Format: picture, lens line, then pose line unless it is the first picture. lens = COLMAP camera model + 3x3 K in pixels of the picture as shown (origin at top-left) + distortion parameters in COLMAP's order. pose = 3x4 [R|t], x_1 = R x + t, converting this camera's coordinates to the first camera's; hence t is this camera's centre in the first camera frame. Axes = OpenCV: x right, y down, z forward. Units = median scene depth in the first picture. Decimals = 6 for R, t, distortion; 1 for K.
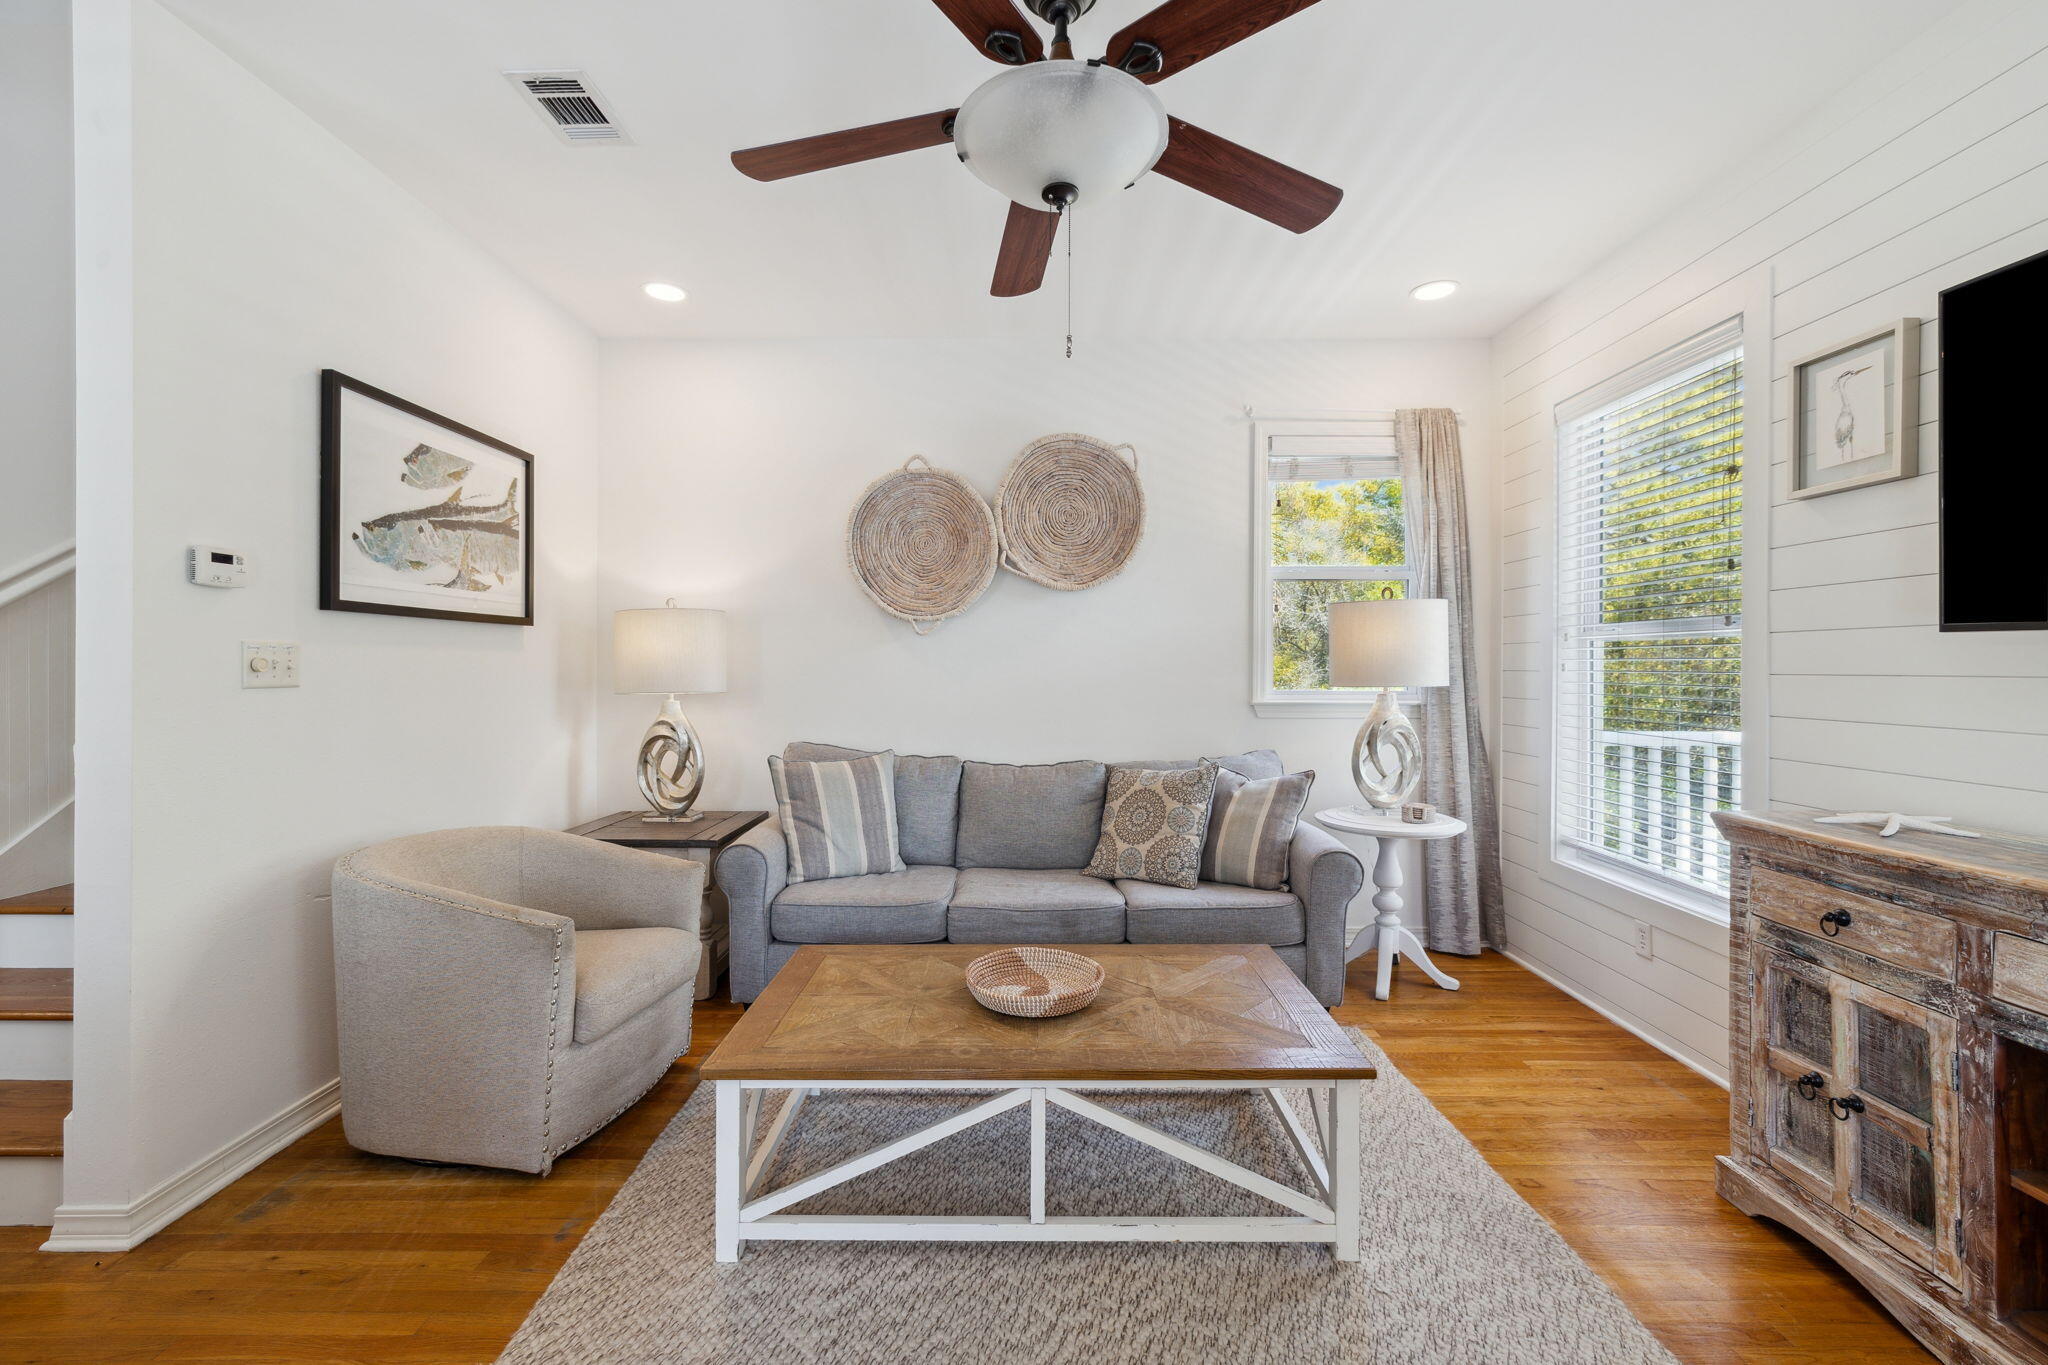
lens RADIAL K [[853.7, 0, 1024.6], [0, 853.7, 668.5], [0, 0, 1]] dist [-0.000524, 0.000173]
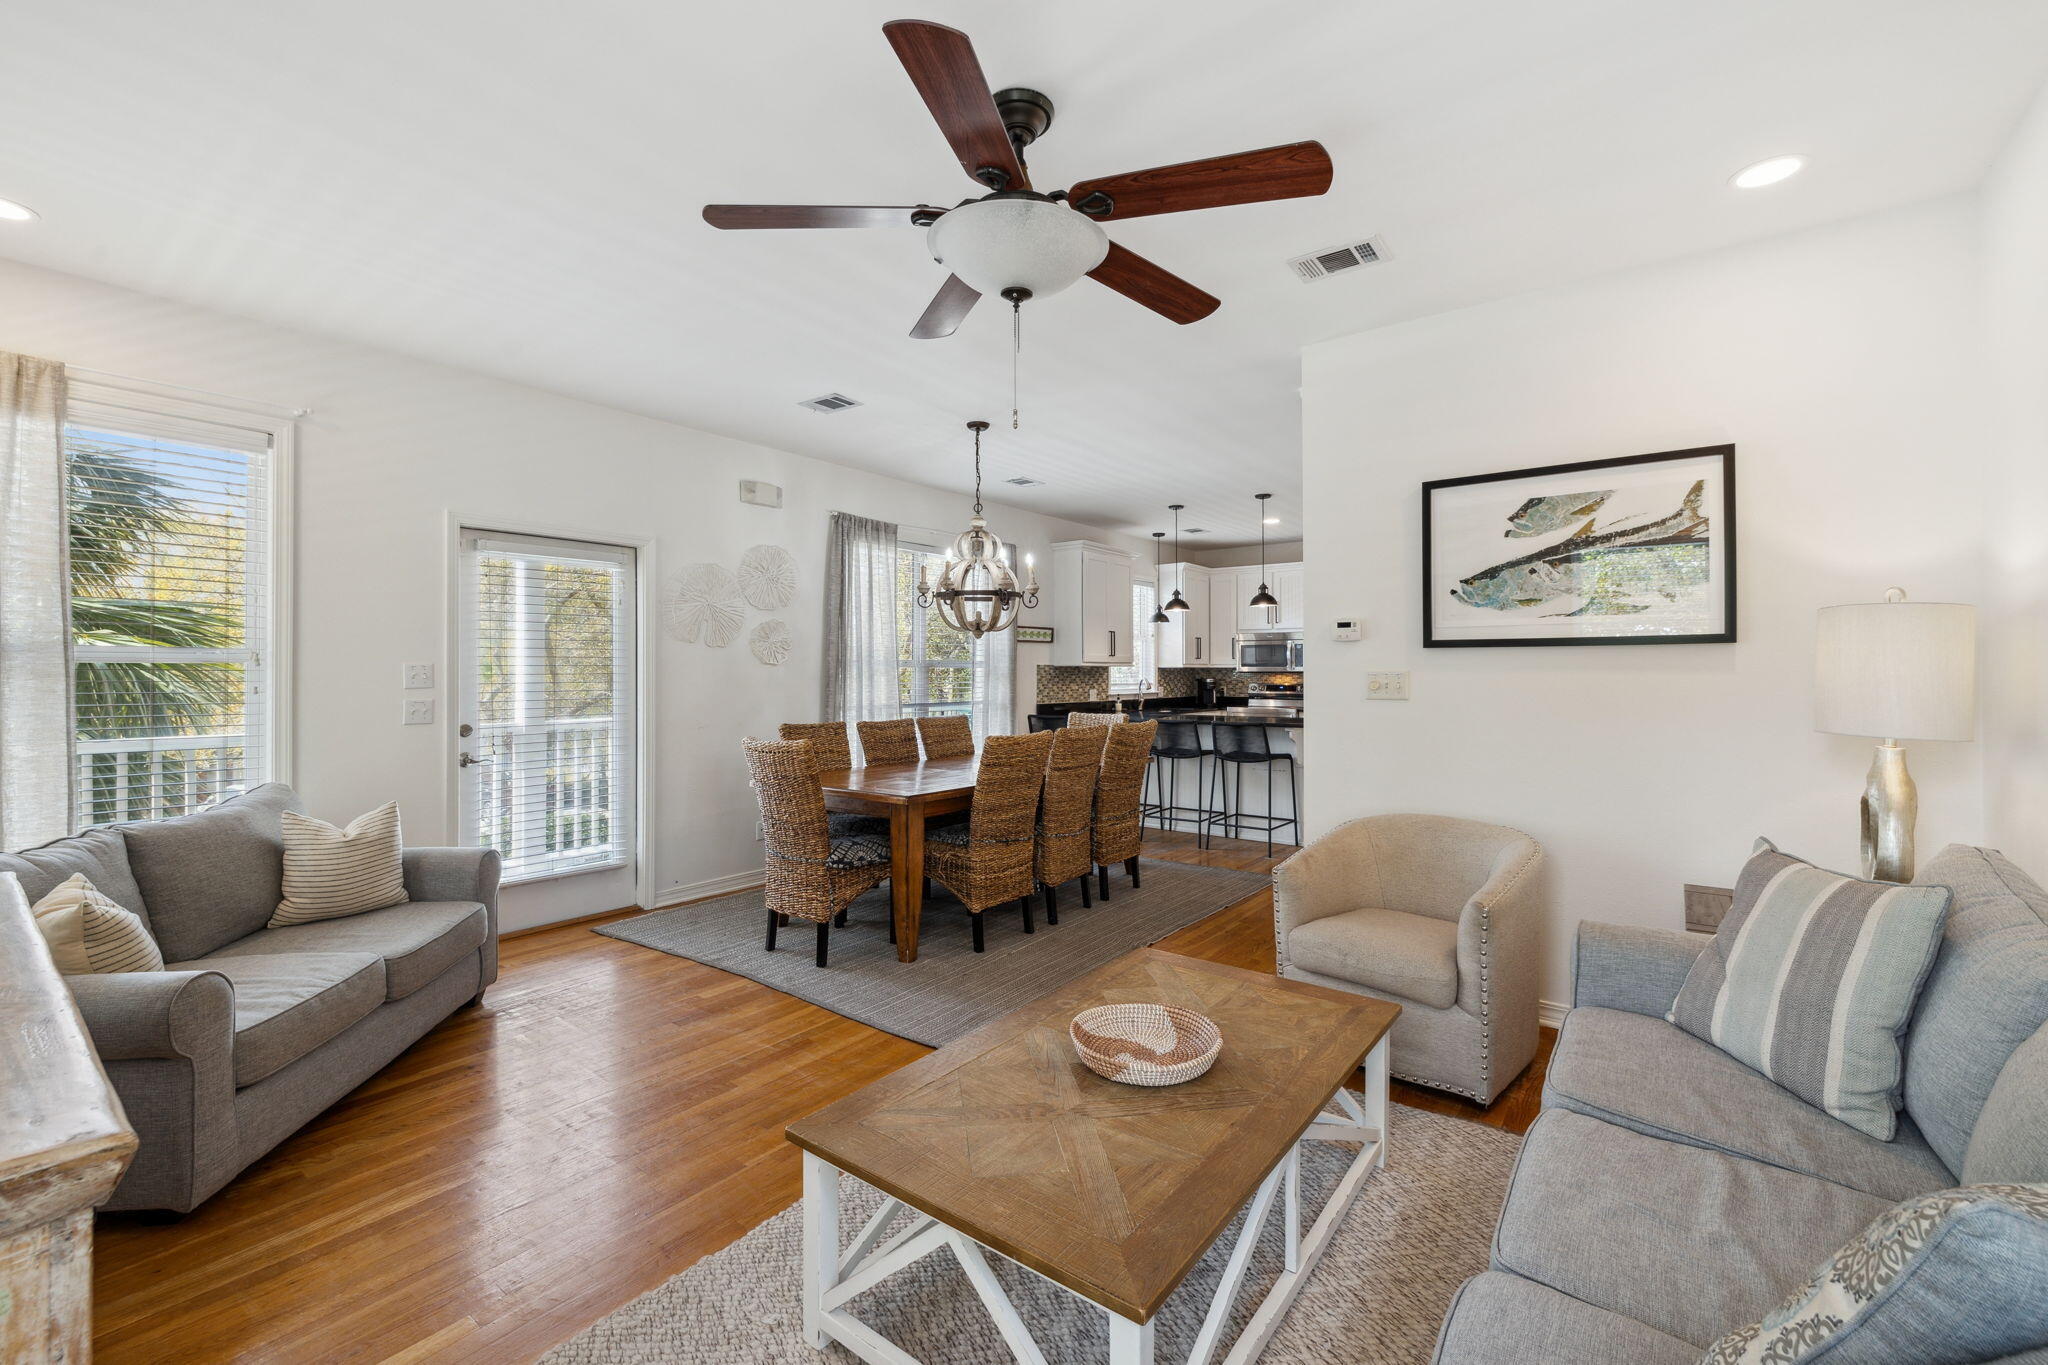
lens RADIAL K [[853.7, 0, 1024.6], [0, 853.7, 668.5], [0, 0, 1]] dist [-0.000524, 0.000173]
pose [[-0.598494, 0.002662, -0.801123, 0.830088], [0.002558, 0.999996, 0.001412, -0.040839], [0.801123, -0.001204, -0.598498, 1.449283]]
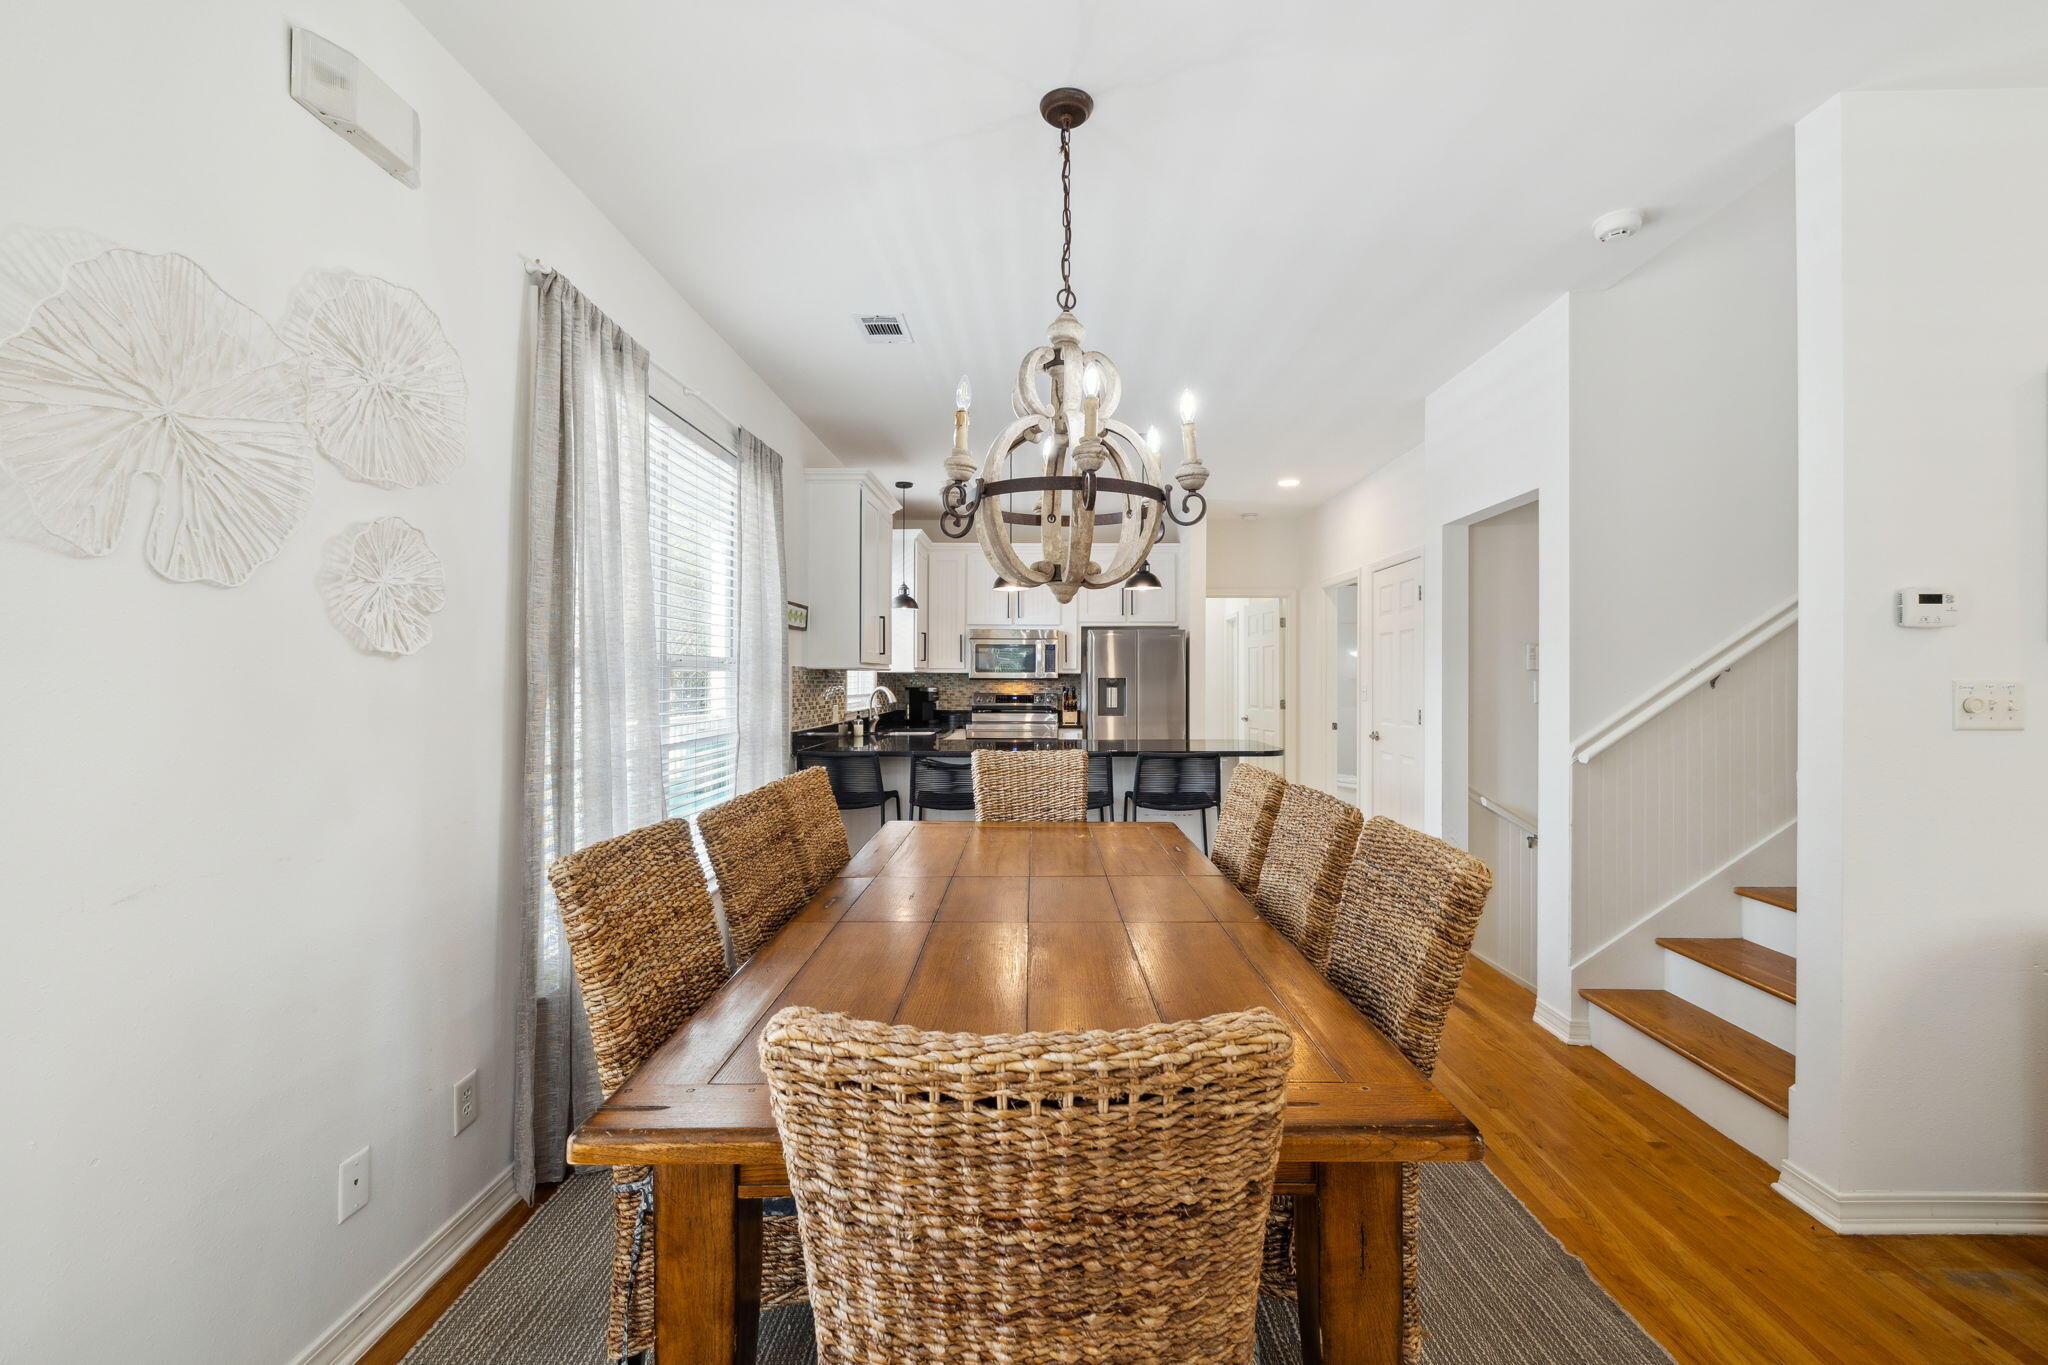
lens RADIAL K [[853.7, 0, 1024.6], [0, 853.7, 668.5], [0, 0, 1]] dist [-0.000524, 0.000173]
pose [[-0.009195, -0.005417, -0.999943, 0.060966], [-0.003336, 0.999980, -0.005386, -0.036930], [0.999952, 0.003287, -0.009213, -0.045222]]
